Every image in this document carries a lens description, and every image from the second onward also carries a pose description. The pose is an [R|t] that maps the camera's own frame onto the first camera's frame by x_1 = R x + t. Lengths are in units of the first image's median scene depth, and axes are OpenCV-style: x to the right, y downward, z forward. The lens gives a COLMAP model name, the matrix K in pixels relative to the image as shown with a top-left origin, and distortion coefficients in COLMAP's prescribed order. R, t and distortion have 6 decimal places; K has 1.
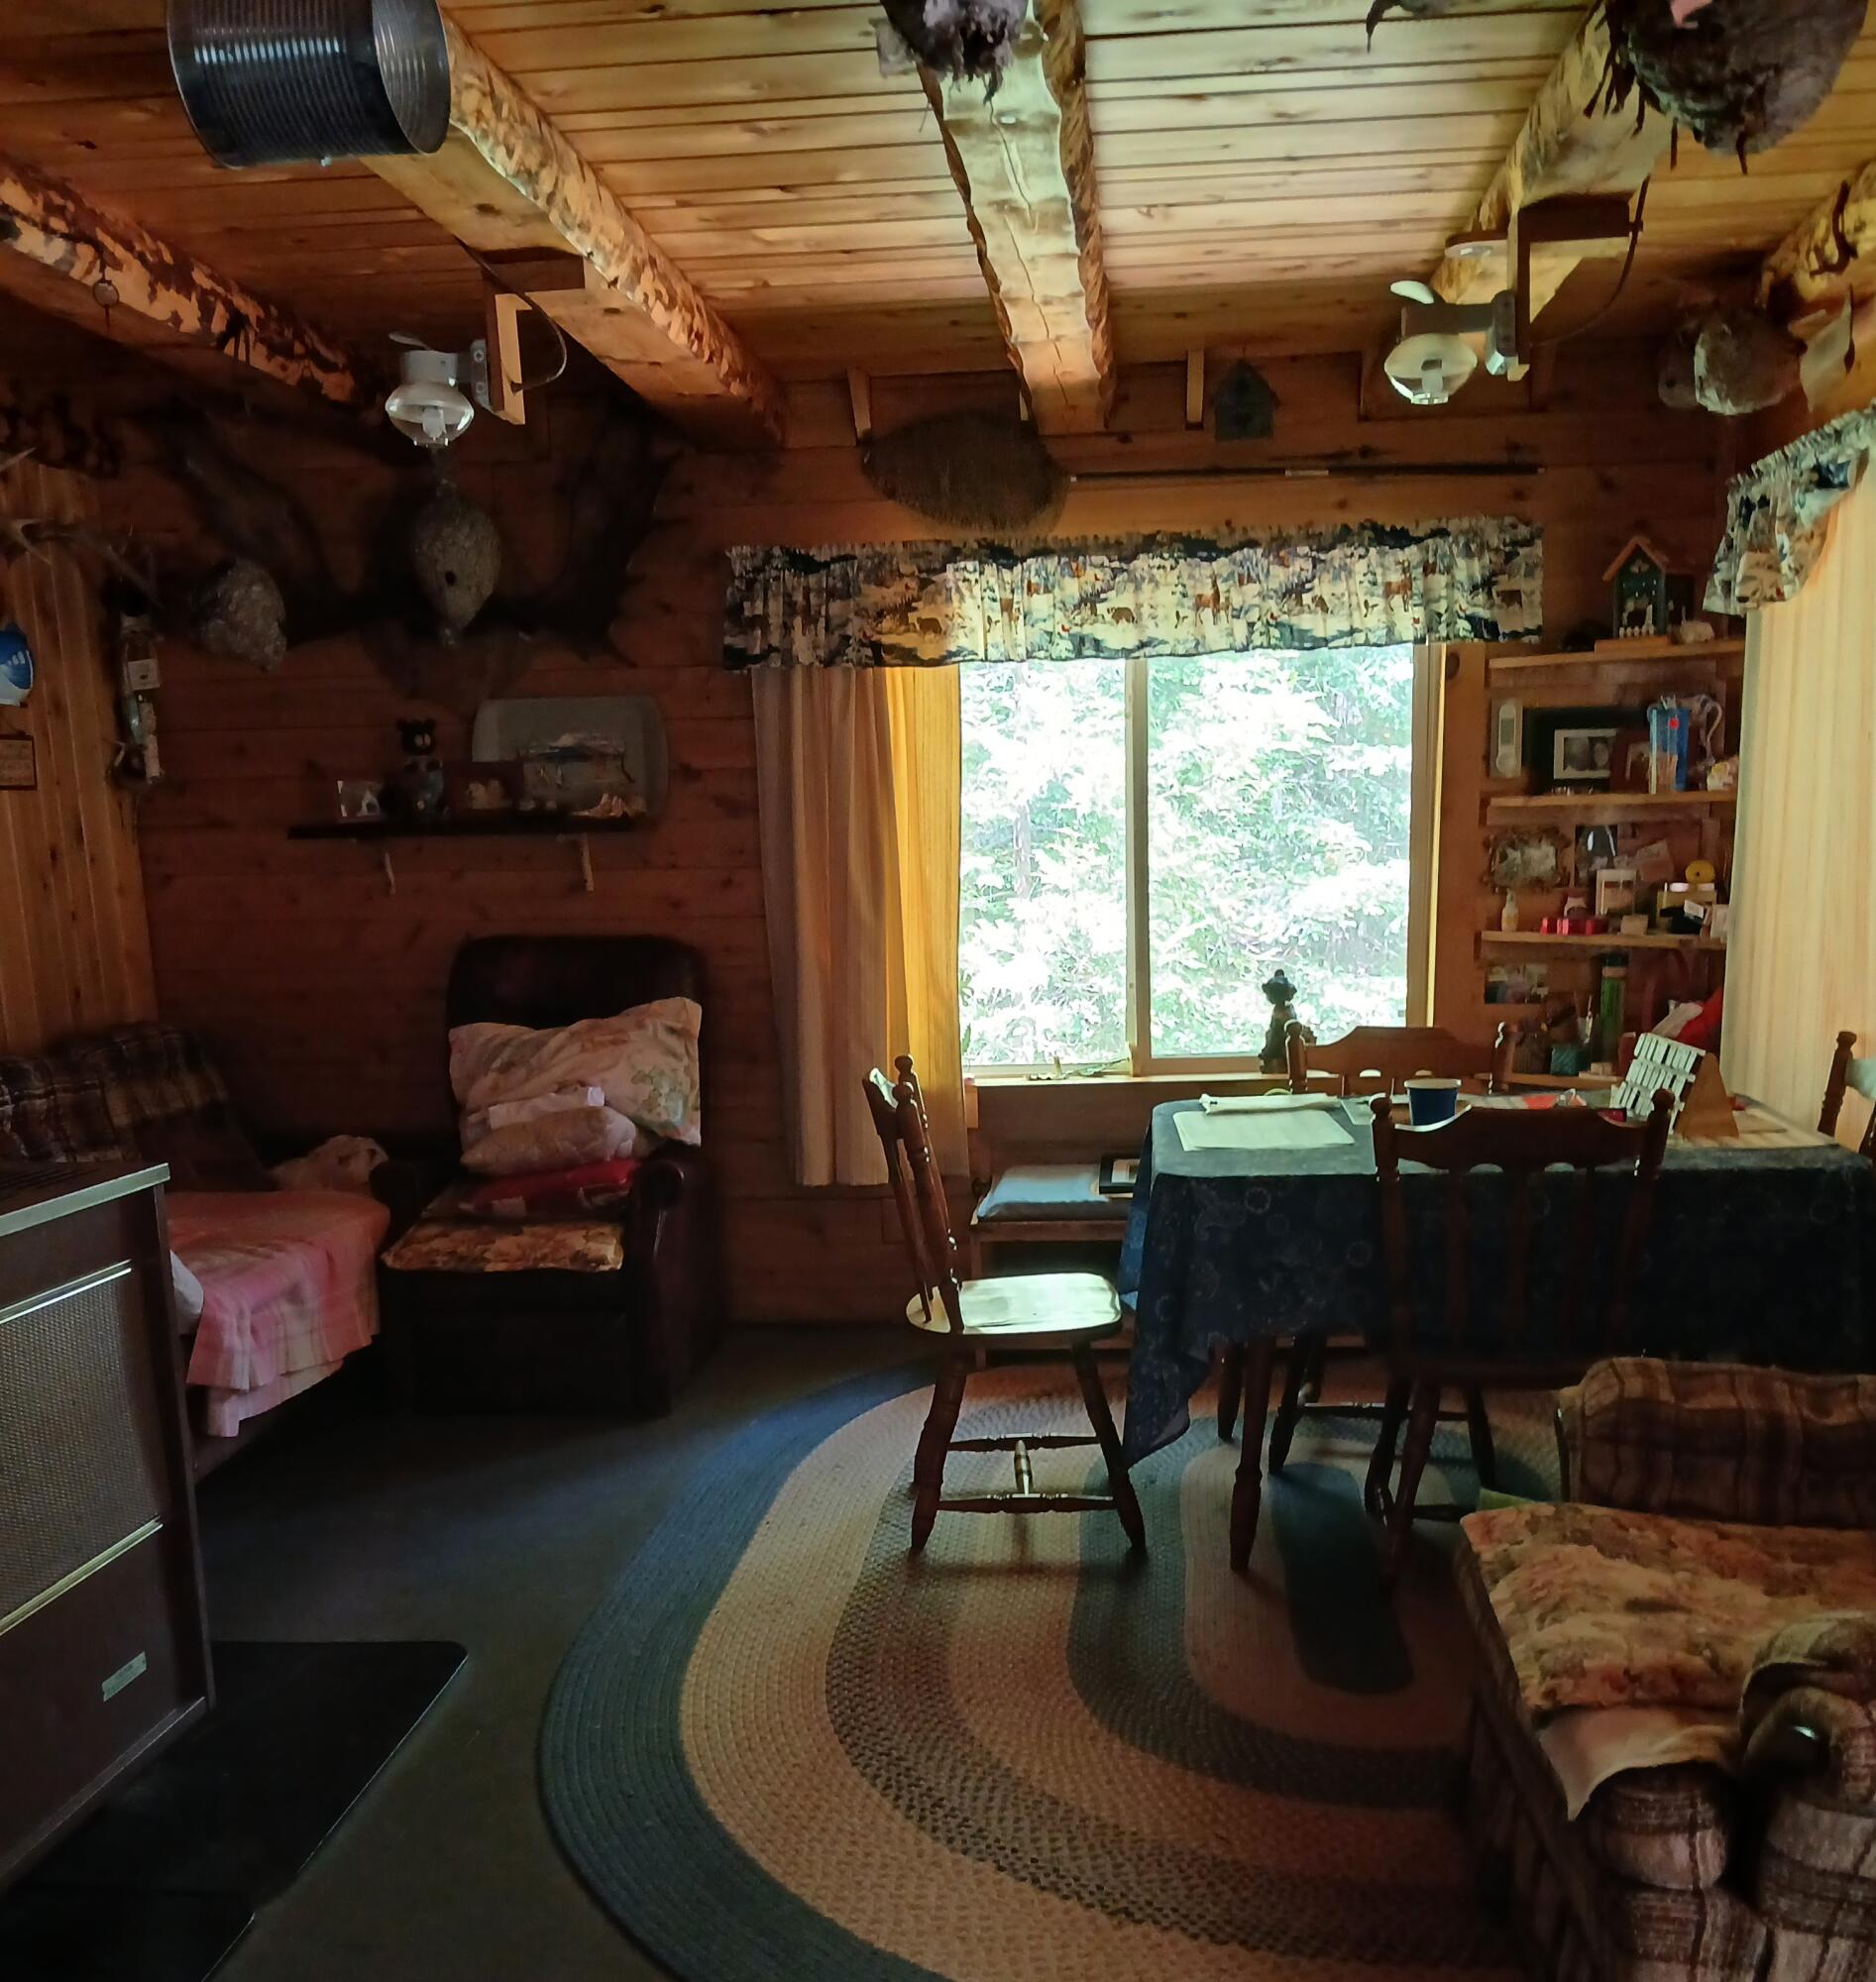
lens RADIAL K [[1935.6, 0, 940.7], [0, 1935.6, 1278.6], [0, 0, 1]] dist [0.017734, -0.136765]
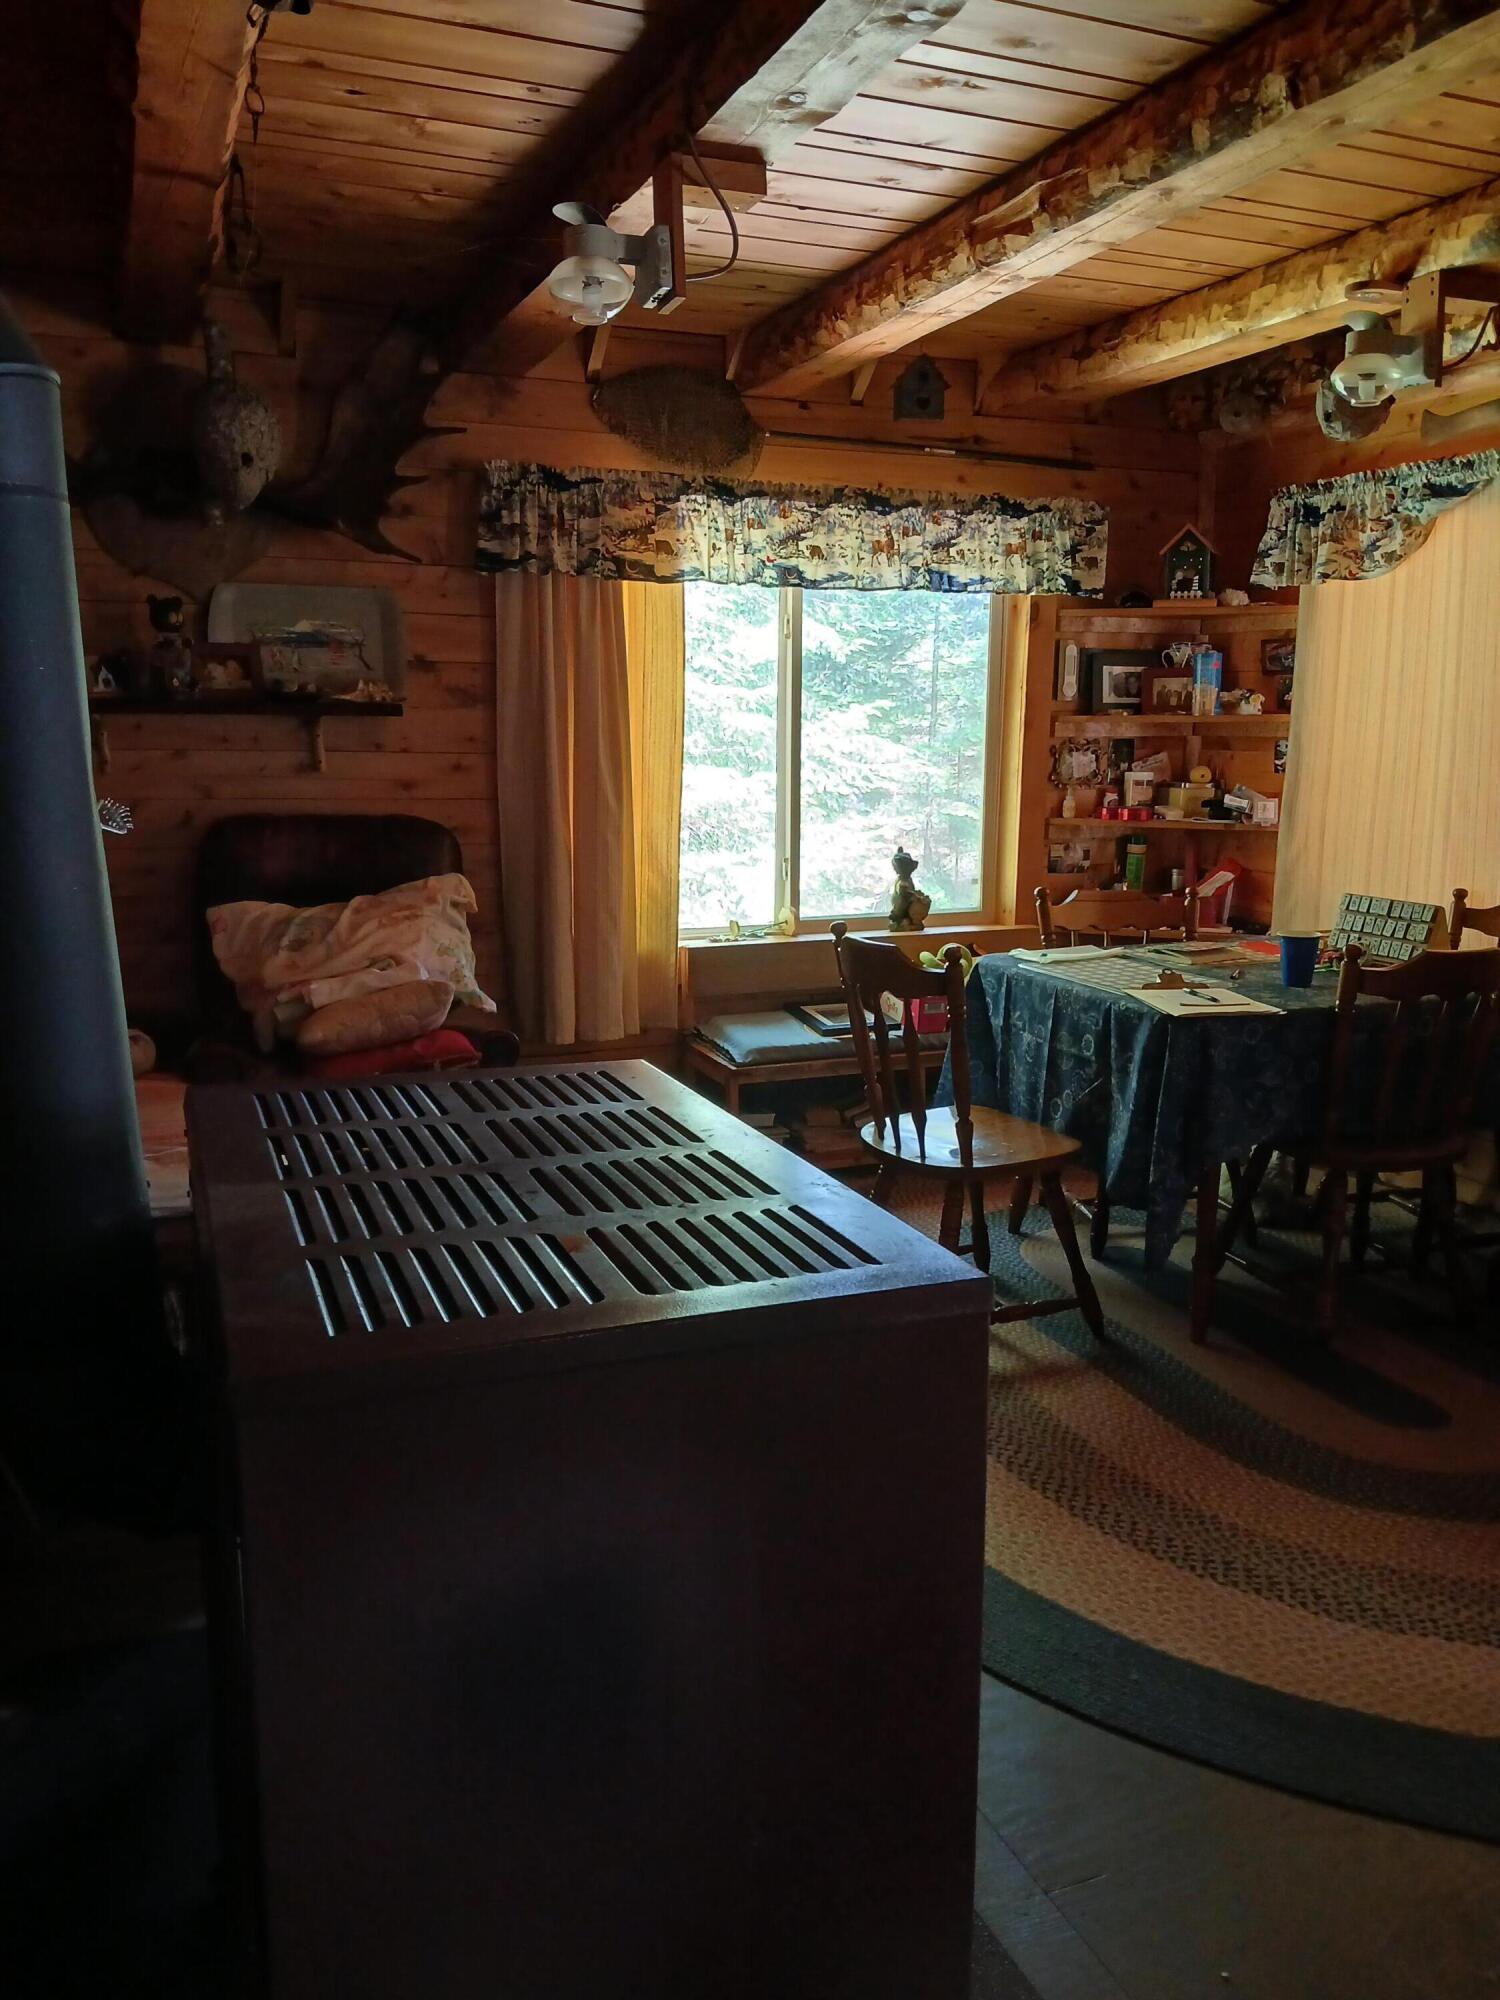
lens RADIAL K [[1533.1, 0, 750.0], [0, 1533.1, 1000.0], [0, 0, 1]] dist [0.027955, -0.108233]
pose [[0.891873, -0.046176, 0.449922, -0.380908], [0.073052, 0.996420, -0.042546, -0.030421], [-0.446347, 0.070814, 0.892054, 0.193156]]
